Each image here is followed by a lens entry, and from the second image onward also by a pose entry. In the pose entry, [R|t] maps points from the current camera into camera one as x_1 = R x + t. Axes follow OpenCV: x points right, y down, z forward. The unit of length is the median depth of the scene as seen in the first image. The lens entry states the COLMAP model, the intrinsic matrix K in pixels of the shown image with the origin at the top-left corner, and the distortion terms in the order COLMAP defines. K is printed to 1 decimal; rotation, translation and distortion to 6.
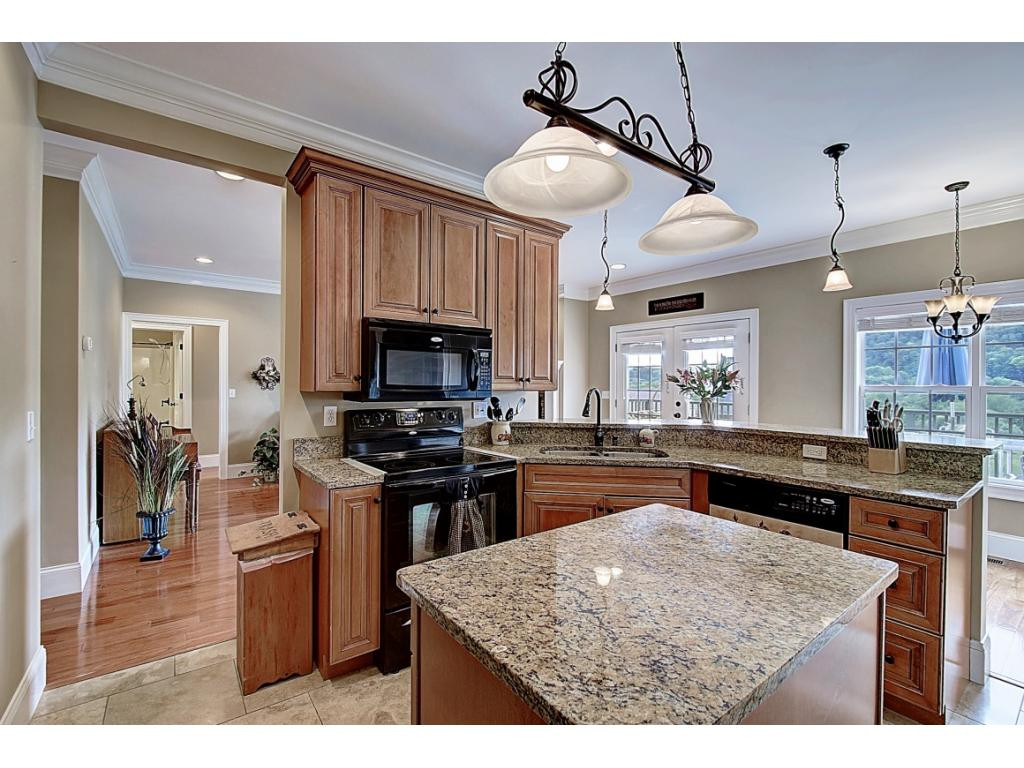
lens RADIAL K [[453.1, 0, 505.0], [0, 453.1, 384.3], [0, 0, 1]] dist [-0.003796, -0.001003]
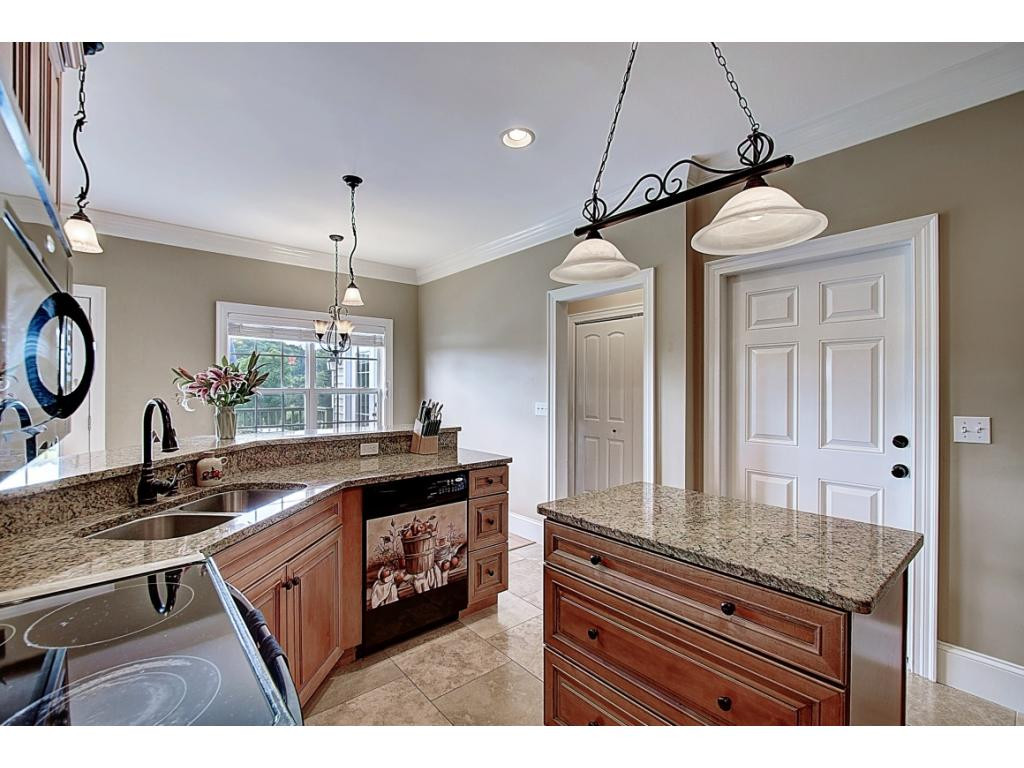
lens RADIAL K [[453.1, 0, 504.9], [0, 453.1, 387.3], [0, 0, 1]] dist [-0.003796, -0.001003]
pose [[-0.064527, -0.008323, 0.997881, -0.436690], [0.000304, 0.999965, 0.008360, -0.011824], [-0.997916, 0.000843, -0.064522, 0.710851]]
